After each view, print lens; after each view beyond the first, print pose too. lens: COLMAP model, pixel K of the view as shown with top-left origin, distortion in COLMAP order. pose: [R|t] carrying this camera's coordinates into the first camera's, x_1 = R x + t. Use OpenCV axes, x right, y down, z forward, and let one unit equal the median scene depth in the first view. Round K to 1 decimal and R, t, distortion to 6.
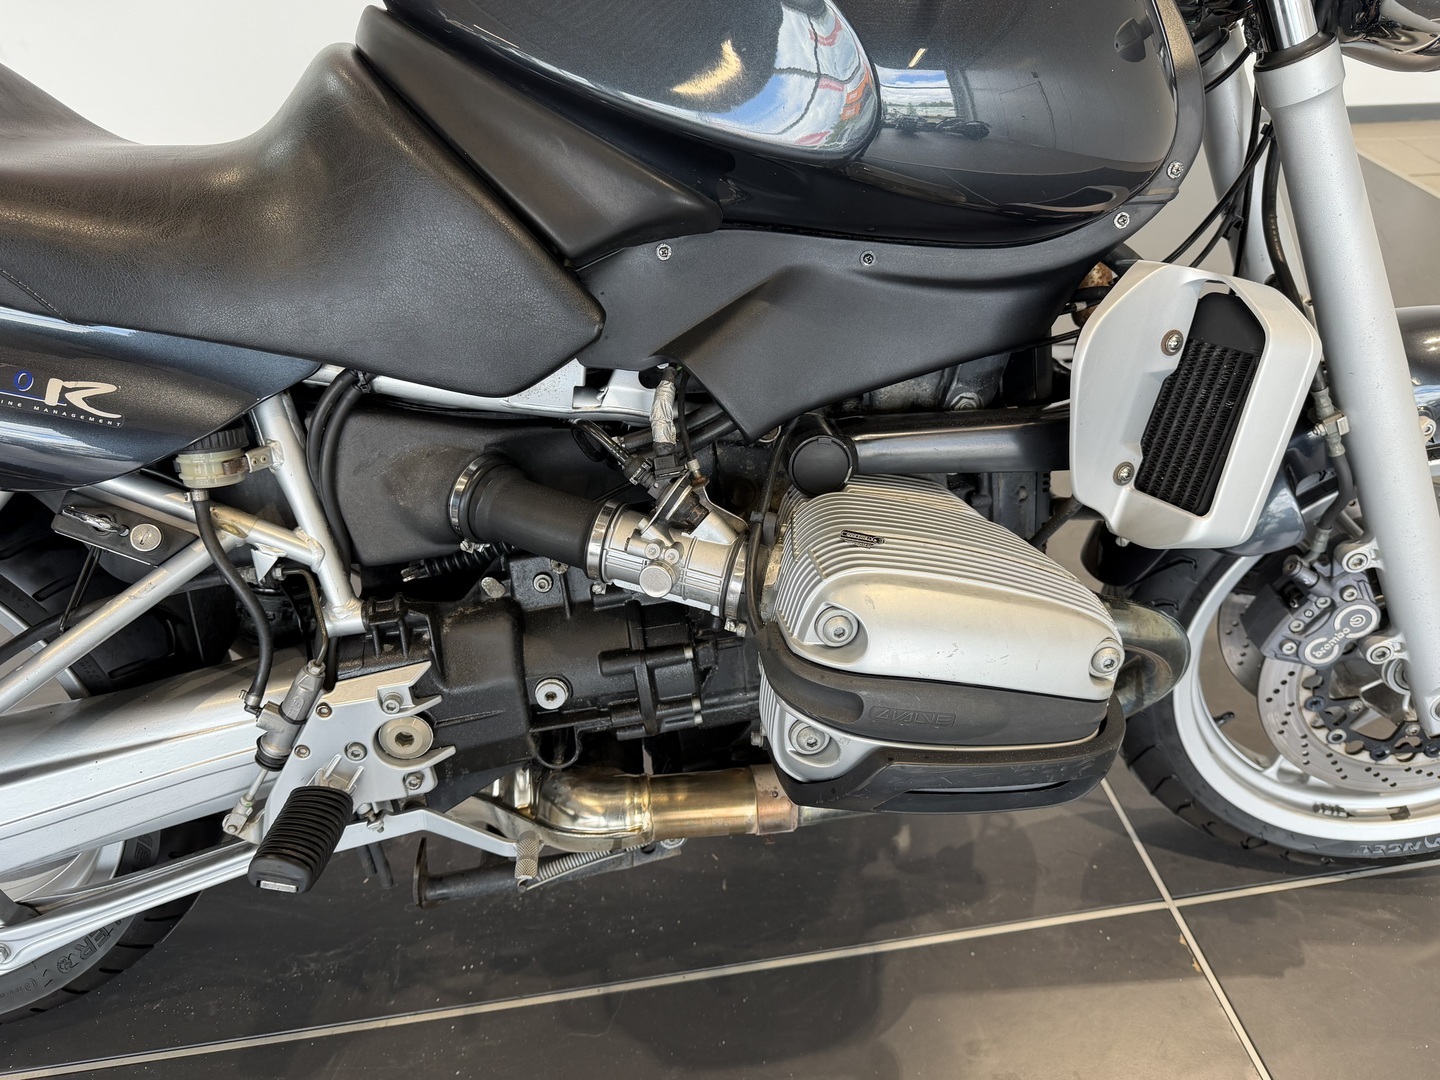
lens RADIAL K [[1031.4, 0, 719.4], [0, 1031.4, 545.8], [0, 0, 1]] dist [0.068517, -0.106344]
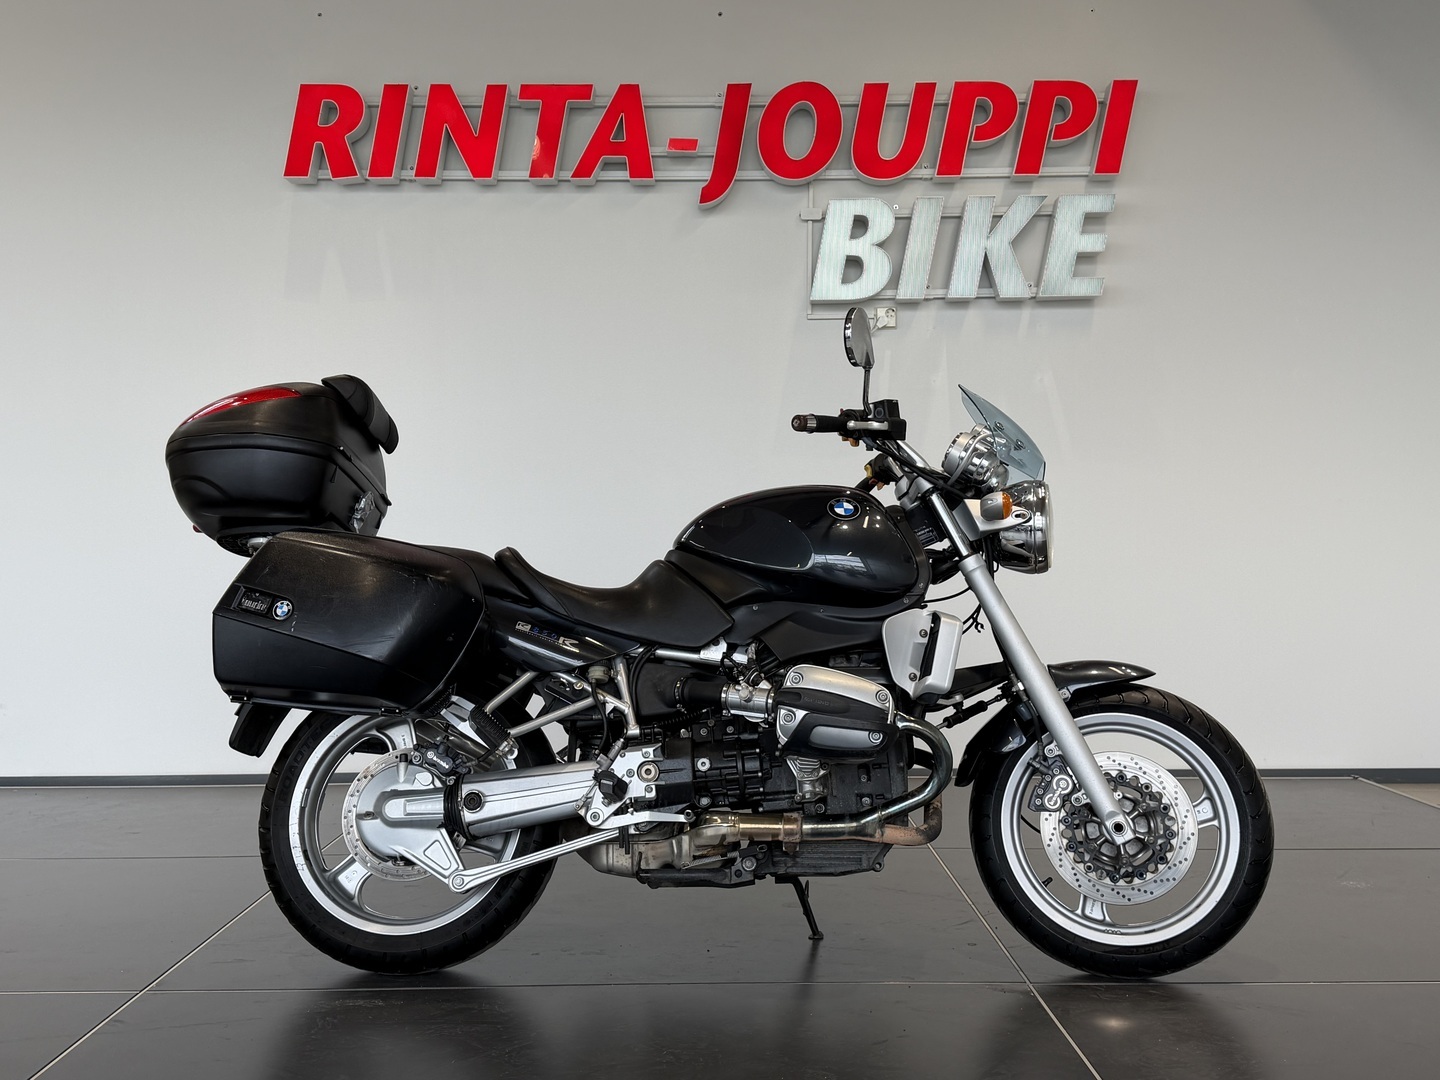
lens RADIAL K [[1443.9, 0, 720.0], [0, 1443.9, 540.0], [0, 0, 1]] dist [0.166289, -0.006205]
pose [[0.987810, -0.015333, -0.154905, 0.465599], [-0.086477, 0.773386, -0.628009, 2.063978], [0.129431, 0.633750, 0.762633, -2.199346]]
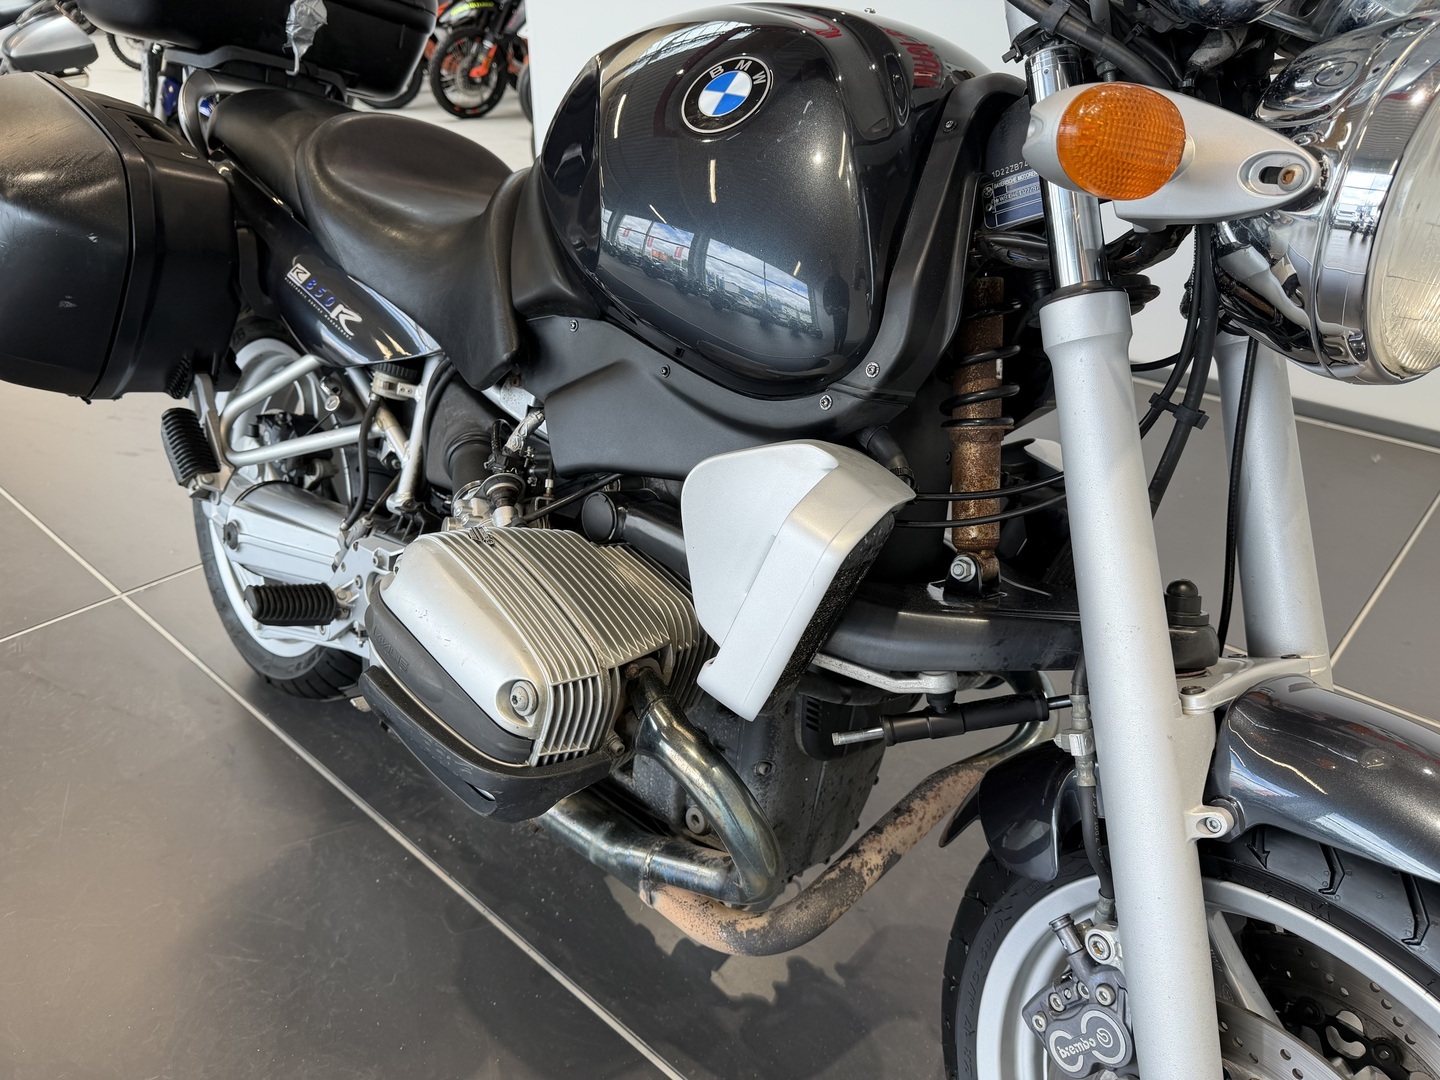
lens RADIAL K [[1031.4, 0, 719.4], [0, 1031.4, 545.8], [0, 0, 1]] dist [0.068517, -0.106344]
pose [[0.663087, 0.404238, -0.630006, 0.948800], [-0.511688, 0.859078, 0.012665, -0.140403], [0.546344, 0.313968, 0.776487, 0.086992]]
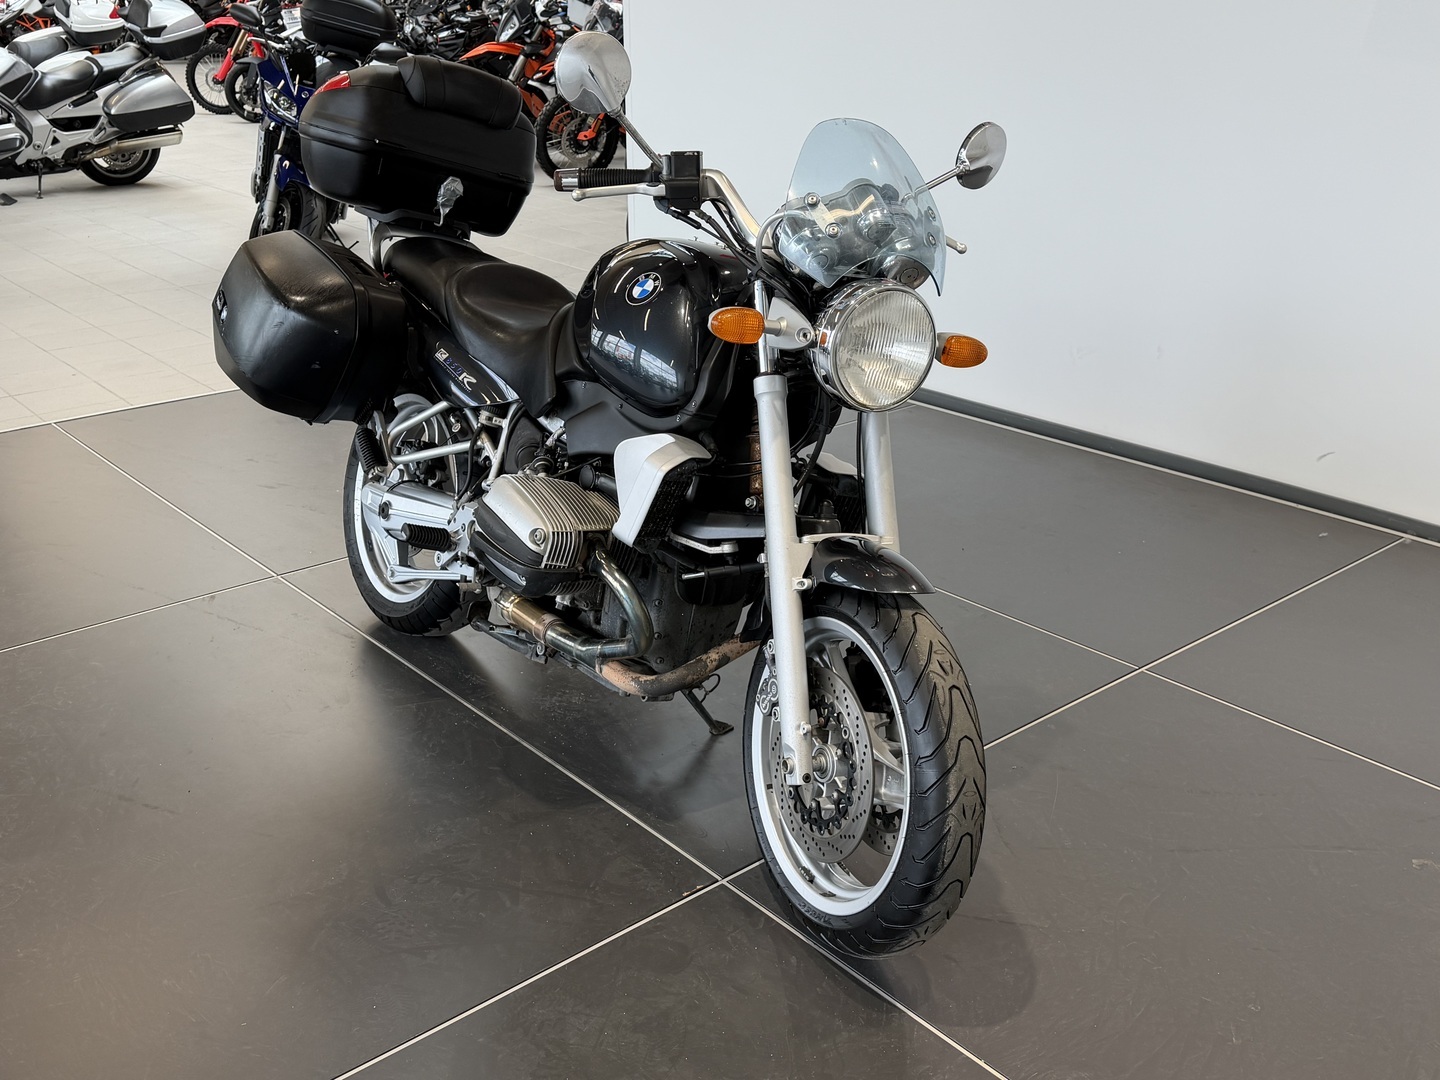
lens RADIAL K [[1443.9, 0, 720.0], [0, 1443.9, 540.0], [0, 0, 1]] dist [0.166289, -0.006205]
pose [[0.560318, 0.347123, -0.752030, 2.869659], [-0.555888, 0.830689, -0.030747, -0.029112], [0.614030, 0.435272, 0.658411, -1.052859]]
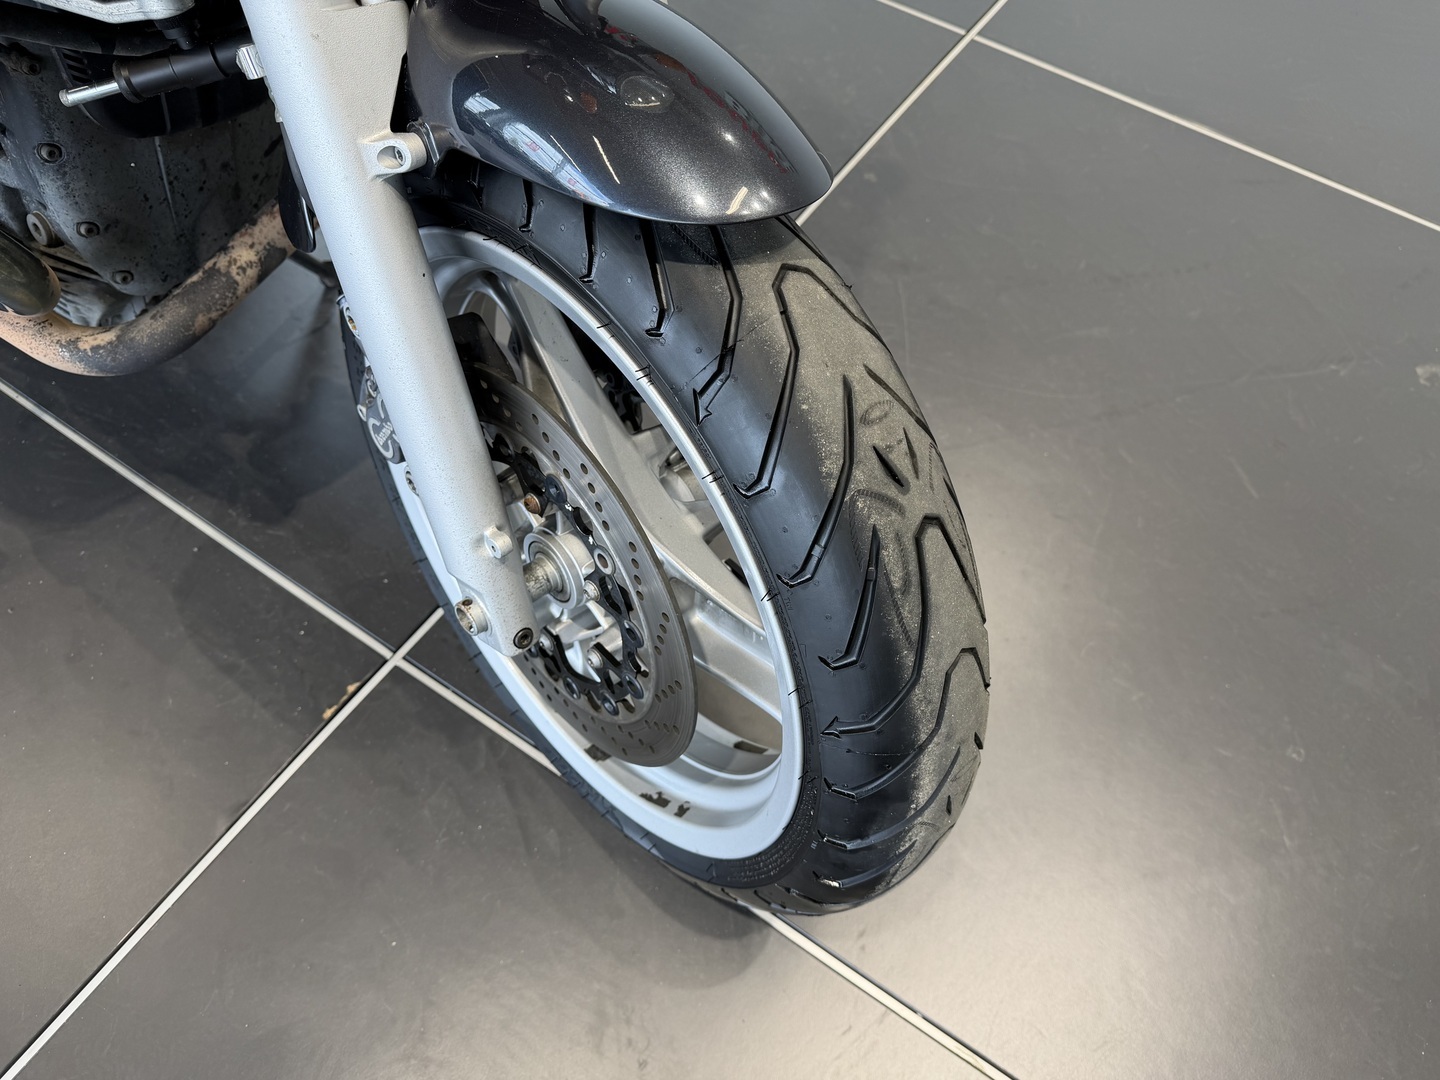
lens RADIAL K [[1031.4, 0, 719.4], [0, 1031.4, 545.8], [0, 0, 1]] dist [0.068517, -0.106344]
pose [[0.760109, 0.589941, -0.272403, 1.261700], [-0.472980, 0.789765, 0.390592, -0.302072], [0.445561, -0.168051, 0.879338, 0.497259]]
